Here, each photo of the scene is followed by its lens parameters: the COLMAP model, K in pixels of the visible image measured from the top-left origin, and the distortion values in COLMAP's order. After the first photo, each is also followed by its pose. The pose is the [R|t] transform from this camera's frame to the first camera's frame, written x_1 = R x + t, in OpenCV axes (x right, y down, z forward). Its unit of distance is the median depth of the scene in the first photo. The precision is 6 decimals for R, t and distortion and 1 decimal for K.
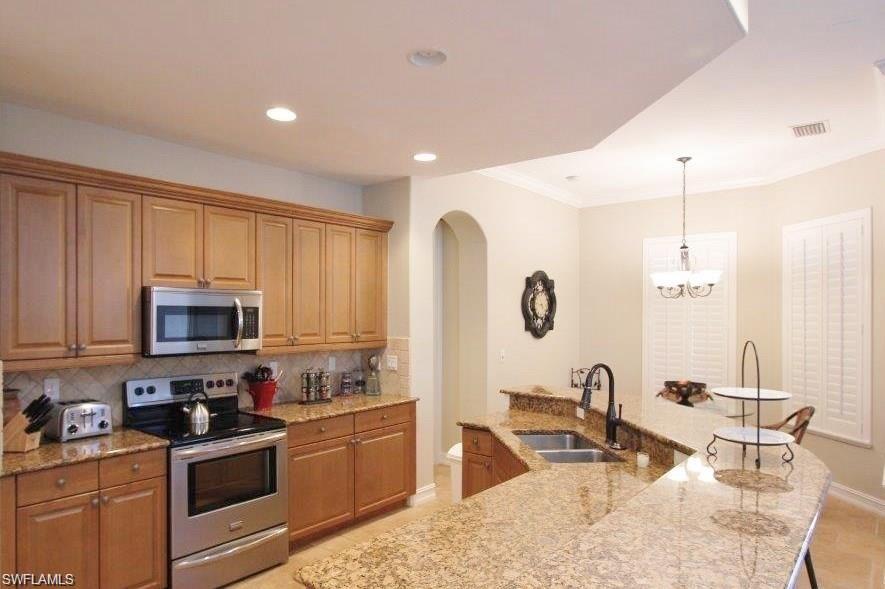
lens RADIAL K [[570.0, 0, 416.7], [0, 570.0, 313.3], [0, 0, 1]] dist [-0.018179, 0.001478]
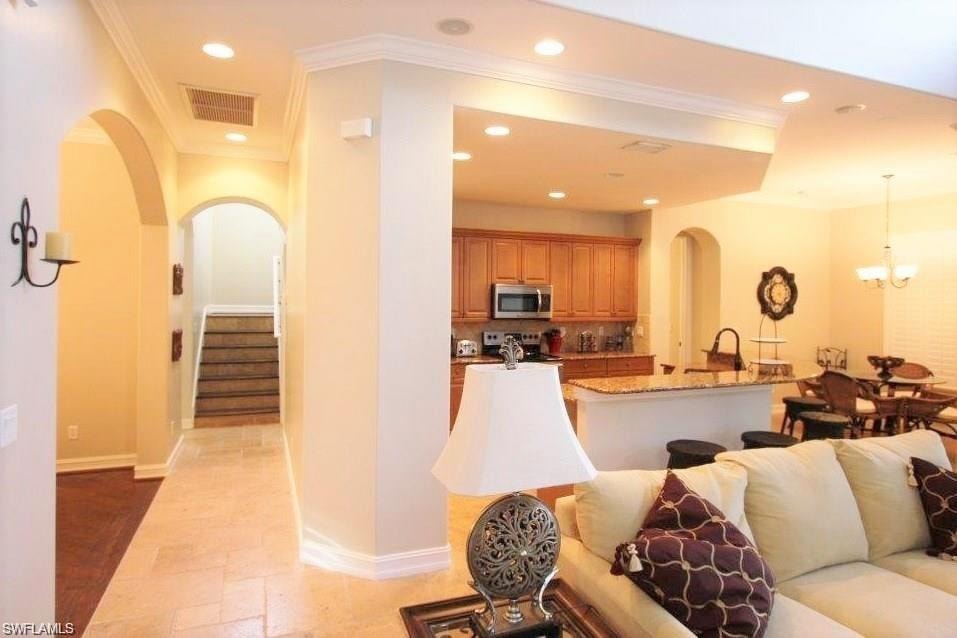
lens RADIAL K [[545.2, 0, 473.9], [0, 545.2, 317.2], [0, 0, 1]] dist [-0.004025, -0.000443]
pose [[0.878125, 0.025042, -0.477776, 0.299530], [-0.009923, 0.999368, 0.034142, 0.004020], [0.478328, -0.025240, 0.877818, -0.562385]]
